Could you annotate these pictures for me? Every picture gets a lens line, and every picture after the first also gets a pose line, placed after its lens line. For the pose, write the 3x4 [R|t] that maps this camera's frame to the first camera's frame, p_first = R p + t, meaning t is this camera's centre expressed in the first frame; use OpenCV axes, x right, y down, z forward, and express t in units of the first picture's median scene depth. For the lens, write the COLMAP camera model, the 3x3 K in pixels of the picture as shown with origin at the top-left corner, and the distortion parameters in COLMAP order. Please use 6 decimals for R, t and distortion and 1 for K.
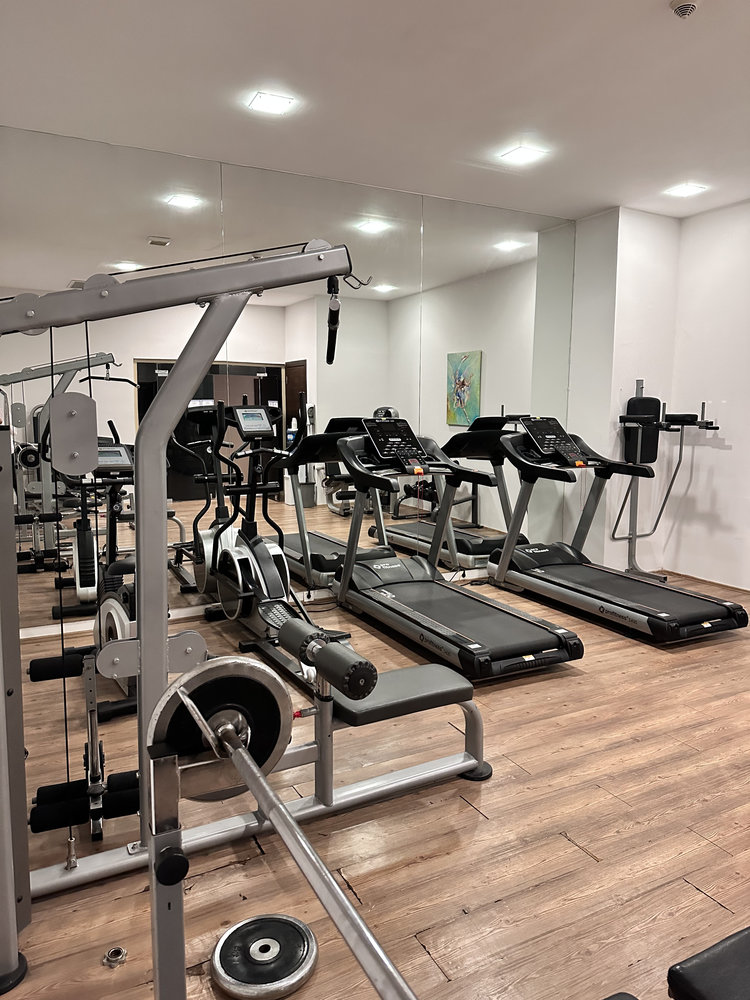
lens RADIAL K [[710.4, 0, 375.0], [0, 710.4, 500.0], [0, 0, 1]] dist [-0.001603, -0.002543]
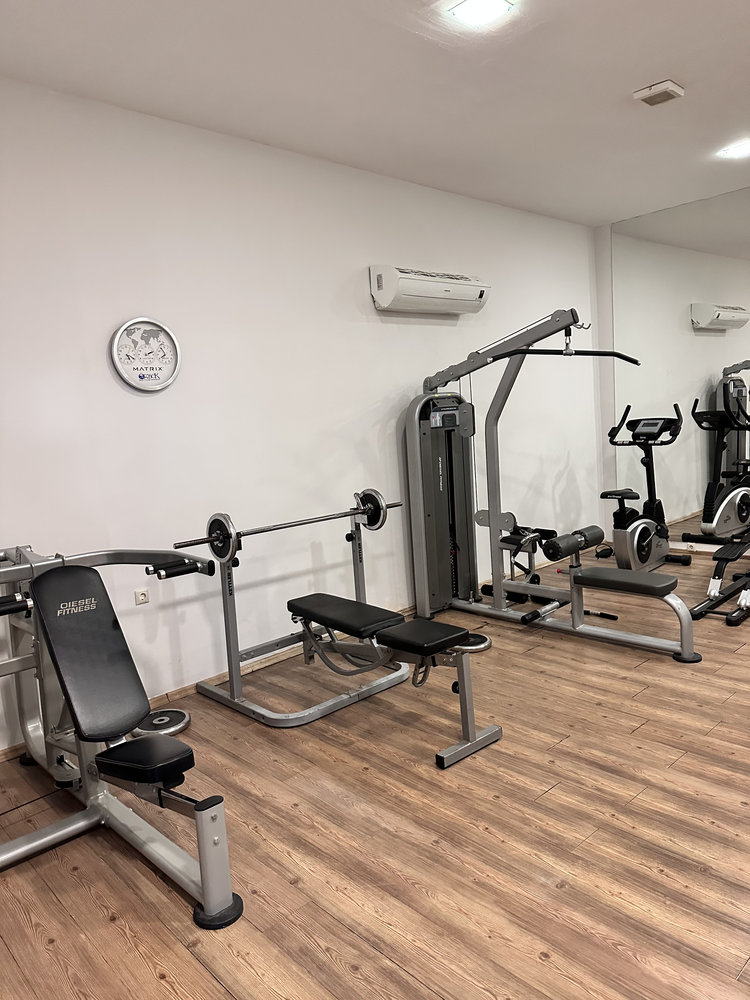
lens RADIAL K [[710.4, 0, 375.0], [0, 710.4, 500.0], [0, 0, 1]] dist [-0.001603, -0.002543]
pose [[0.253878, 0.096276, -0.962433, 0.973257], [-0.039724, 0.995232, 0.089079, -0.022037], [0.966420, 0.015616, 0.256492, 0.028346]]
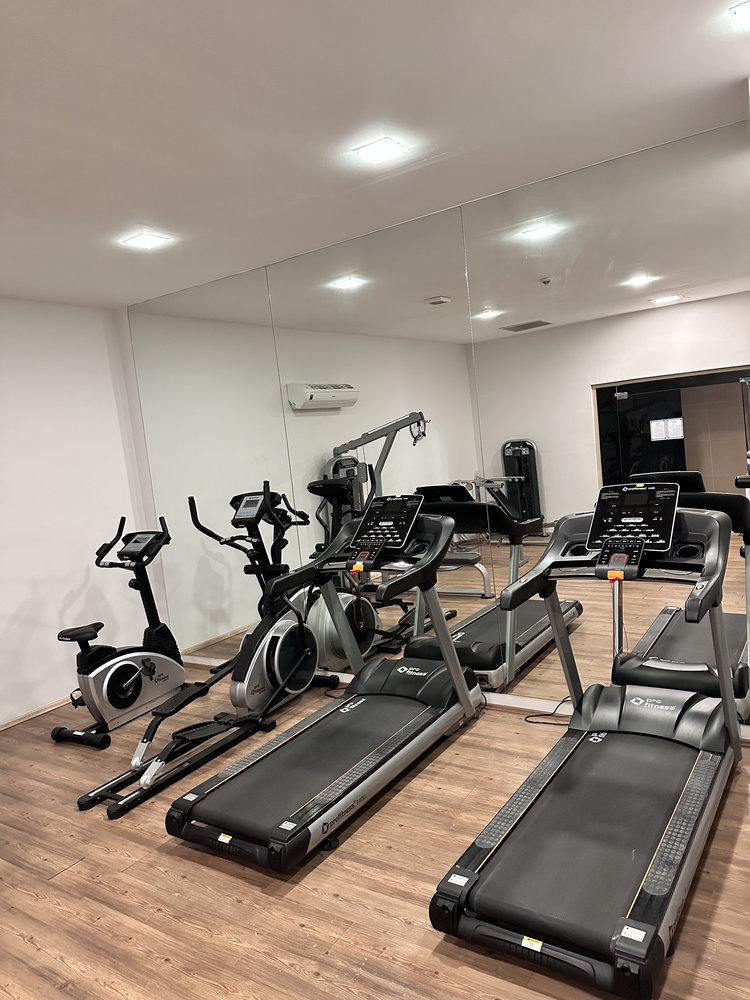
lens RADIAL K [[710.4, 0, 375.0], [0, 710.4, 500.0], [0, 0, 1]] dist [-0.001603, -0.002543]
pose [[0.469016, 0.024909, -0.882838, 1.012019], [0.003579, 0.999540, 0.030103, -0.190956], [0.883182, -0.017279, 0.468711, 0.781418]]
